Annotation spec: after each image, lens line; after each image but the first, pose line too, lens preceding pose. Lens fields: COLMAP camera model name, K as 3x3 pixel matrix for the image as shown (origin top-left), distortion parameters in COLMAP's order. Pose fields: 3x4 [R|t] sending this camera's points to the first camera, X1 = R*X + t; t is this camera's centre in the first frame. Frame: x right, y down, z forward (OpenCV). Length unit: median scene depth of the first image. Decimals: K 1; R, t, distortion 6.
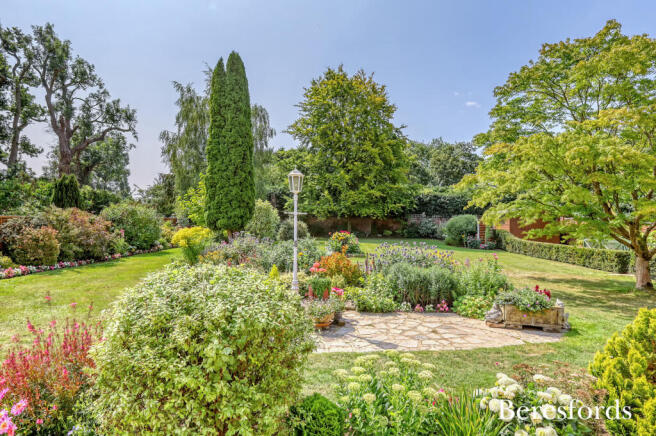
lens RADIAL K [[368.5, 0, 324.8], [0, 368.5, 224.3], [0, 0, 1]] dist [0.001566, -0.007092]
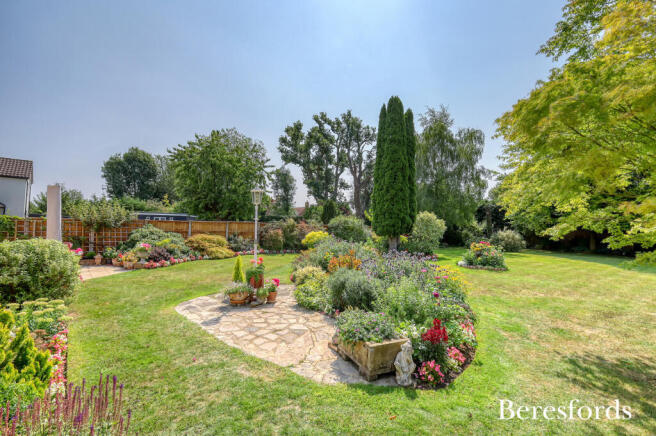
lens RADIAL K [[285.5, 0, 330.1], [0, 285.5, 219.5], [0, 0, 1]] dist [-0.003374, -0.000108]
pose [[0.655804, -0.000877, -0.754930, 0.185377], [-0.036431, 0.998797, -0.032808, -0.001172], [0.754051, 0.049019, 0.654984, 0.110148]]
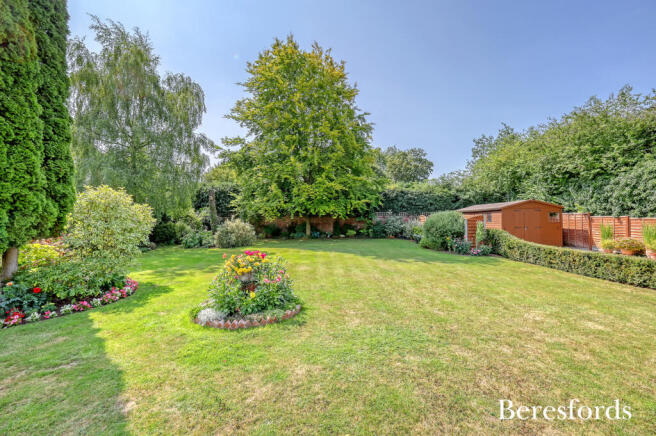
lens RADIAL K [[285.5, 0, 328.5], [0, 285.5, 215.9], [0, 0, 1]] dist [-0.003374, -0.000108]
pose [[0.995613, -0.018072, 0.091802, 0.058721], [0.019770, 0.999649, -0.017620, -0.008124], [-0.091451, 0.019358, 0.995621, 0.350047]]
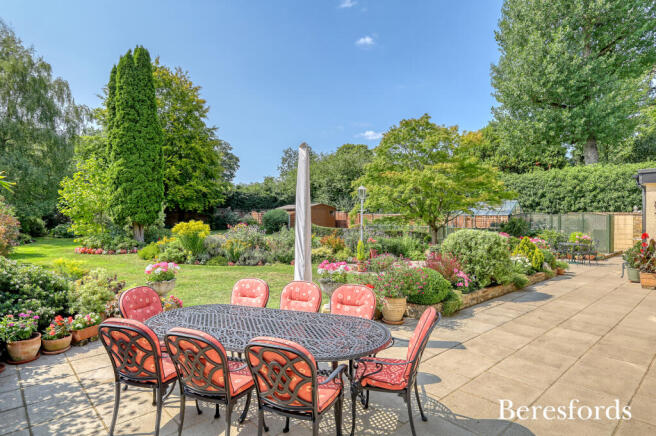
lens RADIAL K [[368.5, 0, 328.5], [0, 368.5, 217.4], [0, 0, 1]] dist [0.001566, -0.007092]
pose [[0.741486, -0.014181, 0.670818, -0.286726], [0.013426, 0.999890, 0.006297, -0.002193], [-0.670834, 0.004337, 0.741595, -0.040900]]
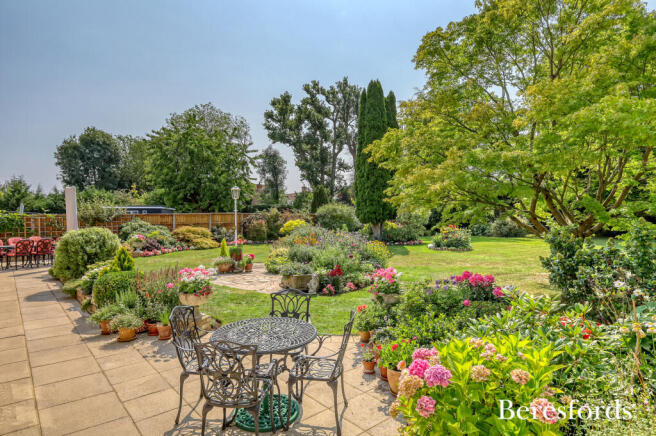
lens RADIAL K [[368.5, 0, 332.6], [0, 368.5, 222.1], [0, 0, 1]] dist [0.001566, -0.007092]
pose [[0.645169, 0.011079, -0.763959, 0.326148], [-0.007591, 0.999938, 0.008090, 0.001268], [0.764002, 0.000580, 0.645214, 0.047540]]
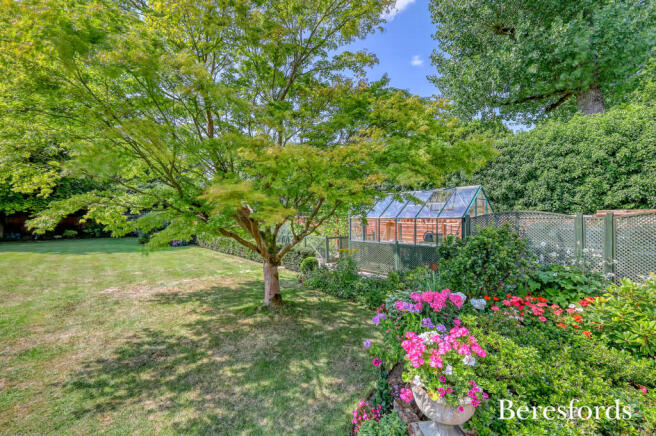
lens RADIAL K [[285.5, 0, 328.7], [0, 285.5, 211.8], [0, 0, 1]] dist [-0.003374, -0.000108]
pose [[0.718230, -0.011668, 0.695708, 0.157002], [0.026870, 0.999579, -0.010976, -0.002974], [-0.695287, 0.026577, 0.718241, 0.141451]]
